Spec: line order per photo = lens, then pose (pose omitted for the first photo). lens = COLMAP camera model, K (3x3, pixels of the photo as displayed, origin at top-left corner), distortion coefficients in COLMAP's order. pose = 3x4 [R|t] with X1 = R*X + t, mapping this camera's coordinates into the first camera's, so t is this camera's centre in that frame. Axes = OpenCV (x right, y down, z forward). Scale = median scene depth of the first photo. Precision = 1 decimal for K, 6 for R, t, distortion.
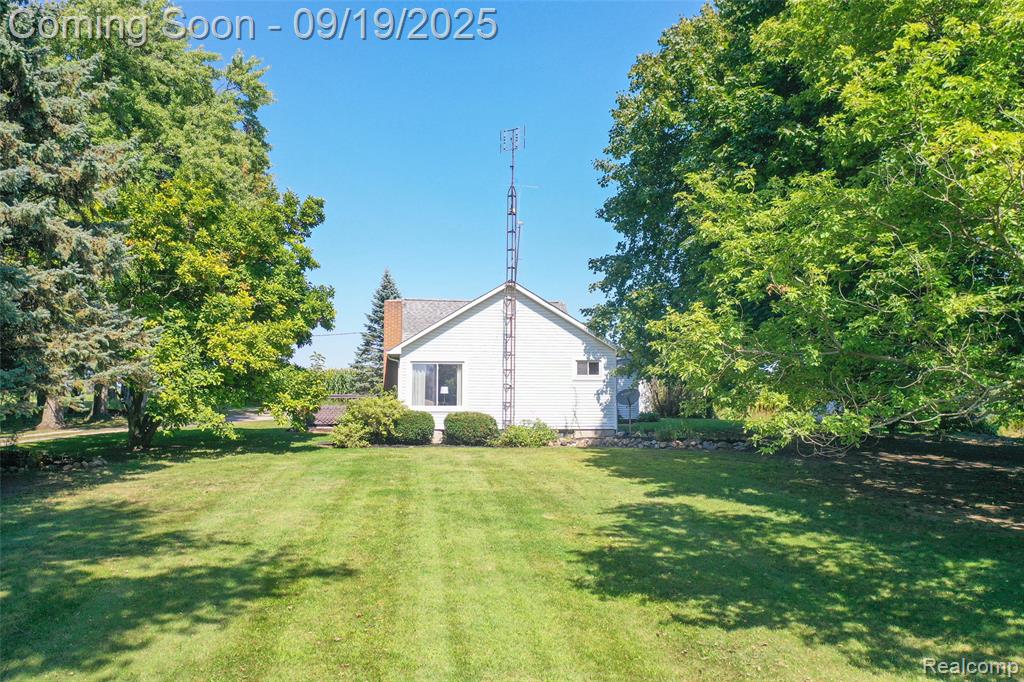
lens RADIAL K [[813.0, 0, 512.0], [0, 813.0, 341.0], [0, 0, 1]] dist [0.010029, -0.006358]
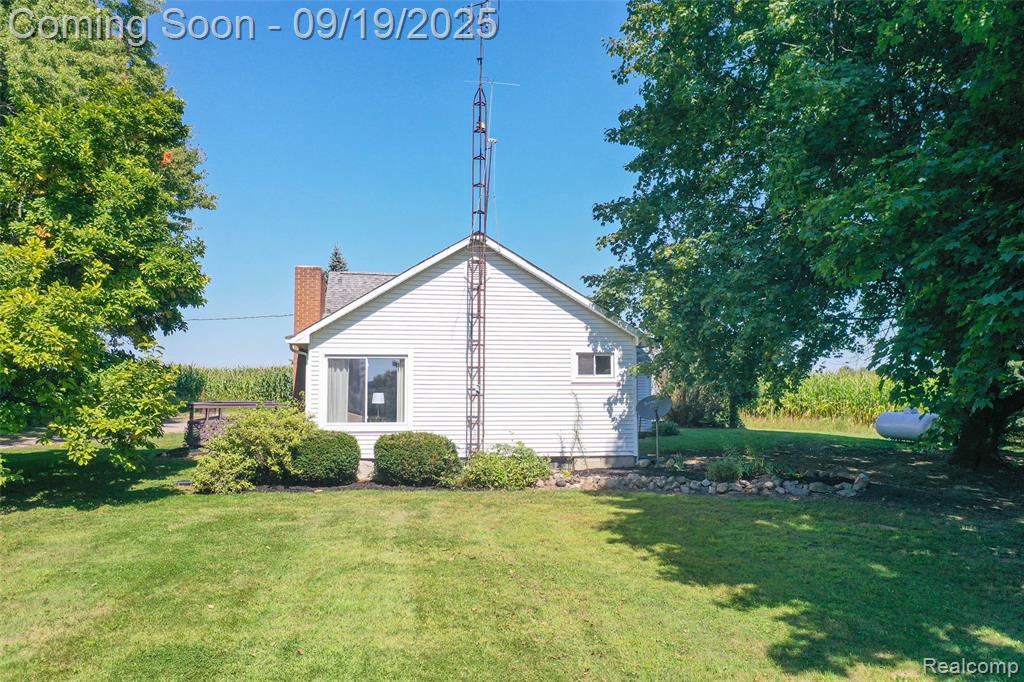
lens RADIAL K [[813.0, 0, 512.0], [0, 813.0, 341.0], [0, 0, 1]] dist [0.010029, -0.006358]
pose [[0.999658, -0.001077, 0.026123, 0.008630], [0.001002, 0.999995, 0.002915, 0.012246], [-0.026126, -0.002888, 0.999654, 0.342732]]
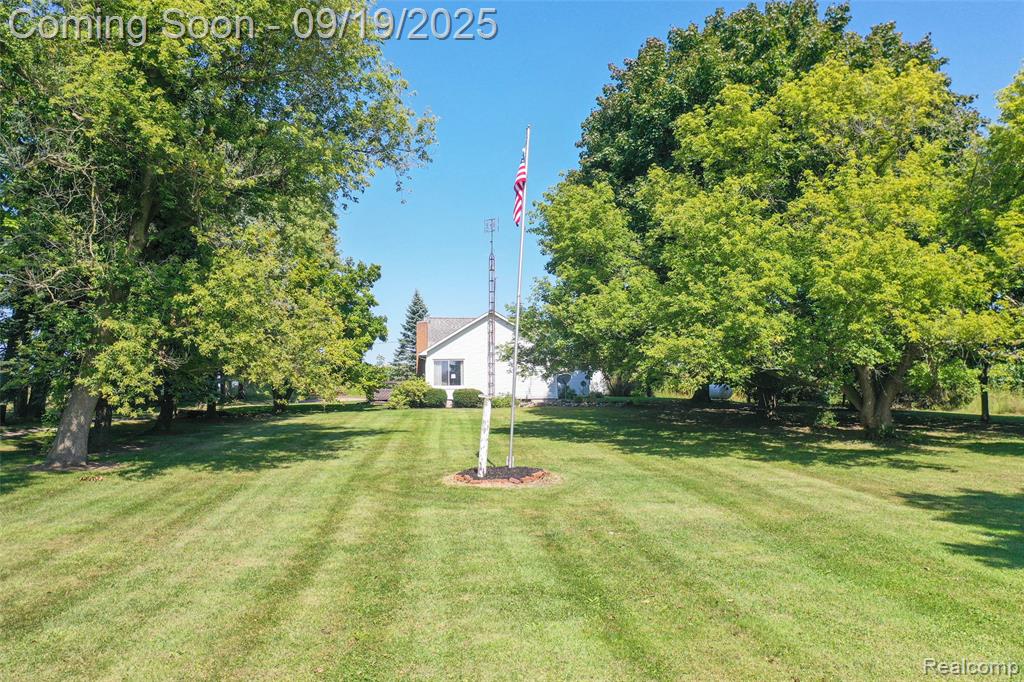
lens RADIAL K [[813.0, 0, 512.0], [0, 813.0, 341.0], [0, 0, 1]] dist [0.010029, -0.006358]
pose [[0.999228, -0.015846, -0.035957, 0.100250], [0.015955, 0.999869, 0.002731, -0.014711], [0.035909, -0.003303, 0.999350, -0.675159]]
